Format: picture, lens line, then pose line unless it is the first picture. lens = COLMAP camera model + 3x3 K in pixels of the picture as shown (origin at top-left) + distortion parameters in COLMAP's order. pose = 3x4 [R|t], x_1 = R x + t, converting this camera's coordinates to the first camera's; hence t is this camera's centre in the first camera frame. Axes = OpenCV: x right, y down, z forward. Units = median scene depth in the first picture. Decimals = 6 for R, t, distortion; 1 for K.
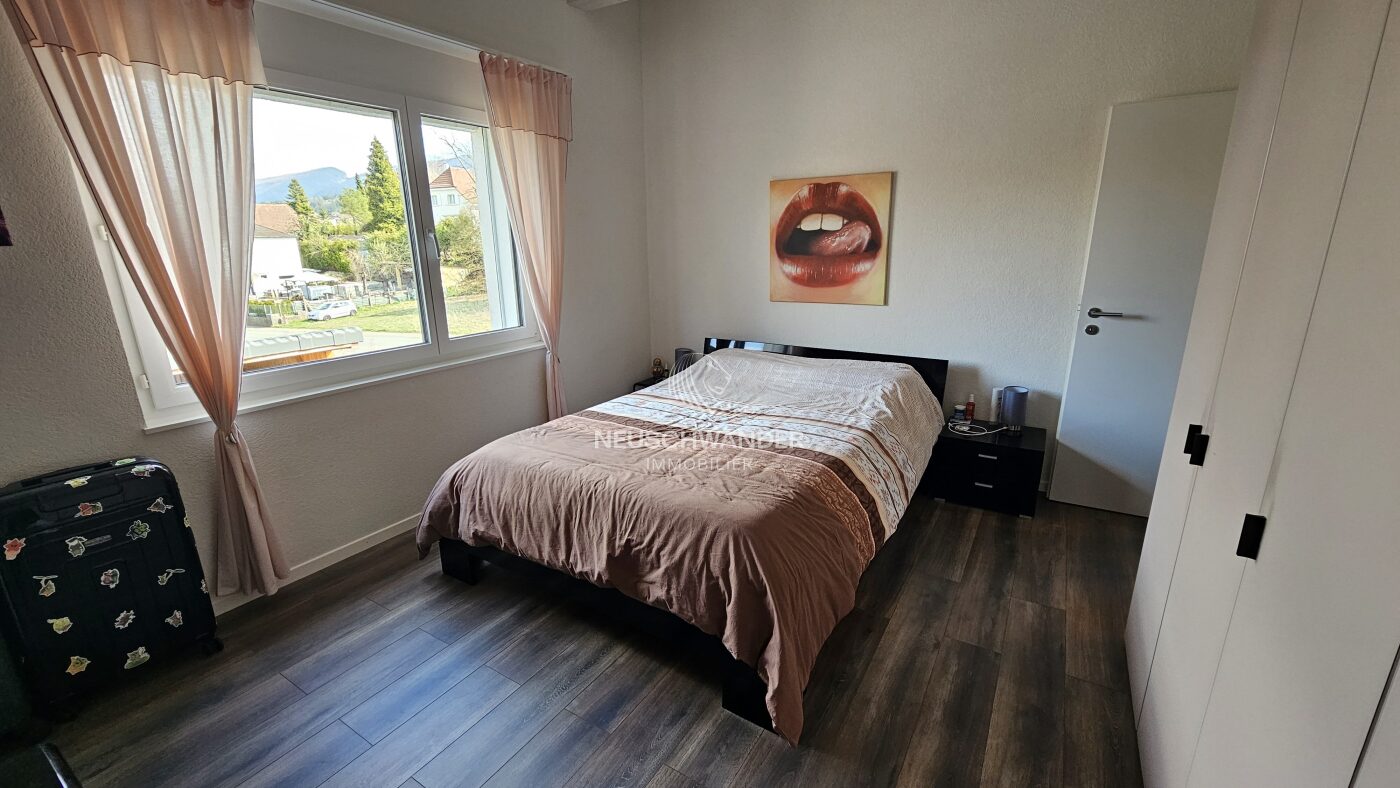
lens RADIAL K [[575.9, 0, 698.2], [0, 575.9, 395.2], [0, 0, 1]] dist [0.002392, 0.000186]
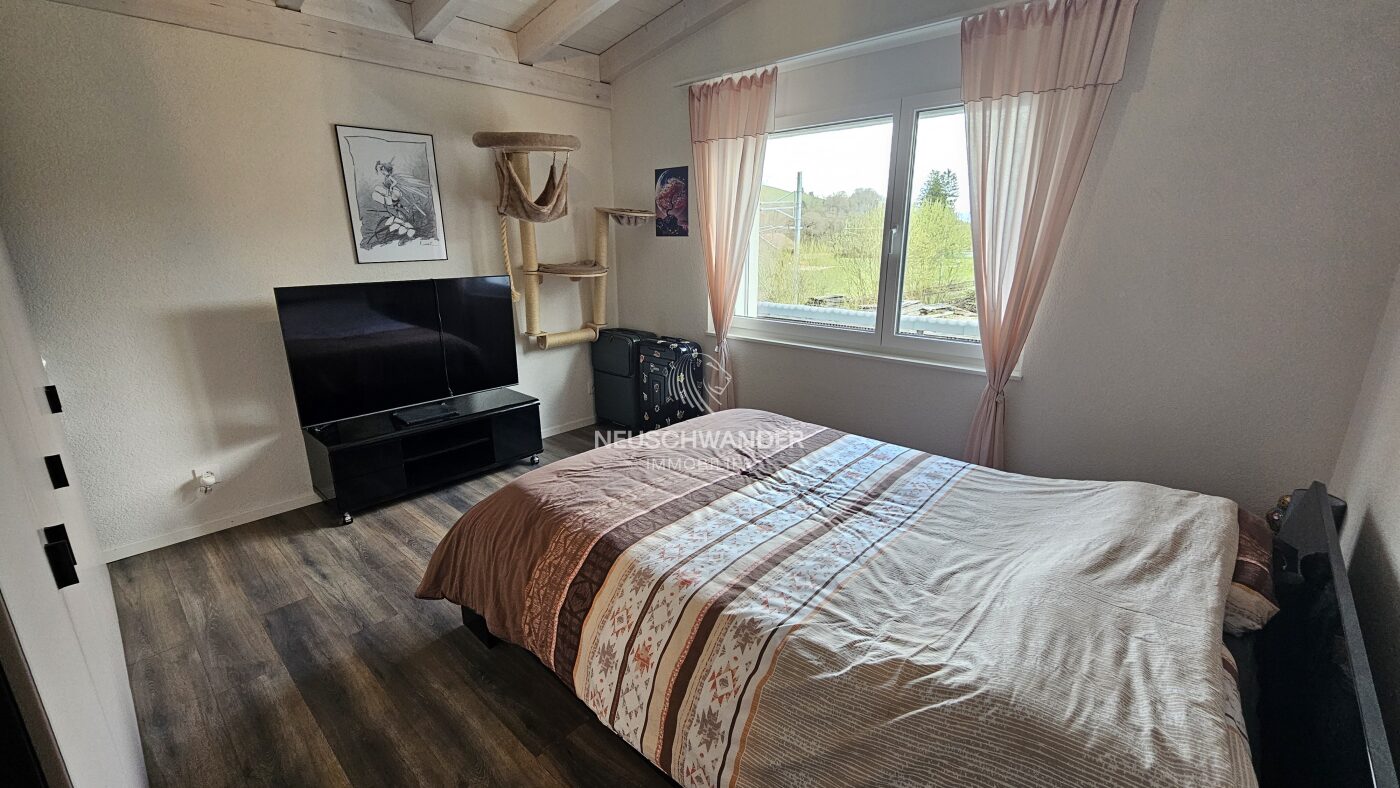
lens RADIAL K [[575.9, 0, 697.1], [0, 575.9, 396.5], [0, 0, 1]] dist [0.002392, 0.000186]
pose [[-0.177928, 0.277986, -0.943963, 0.717609], [-0.256024, 0.913156, 0.317172, -0.268288], [0.950154, 0.298111, -0.091305, 0.931211]]
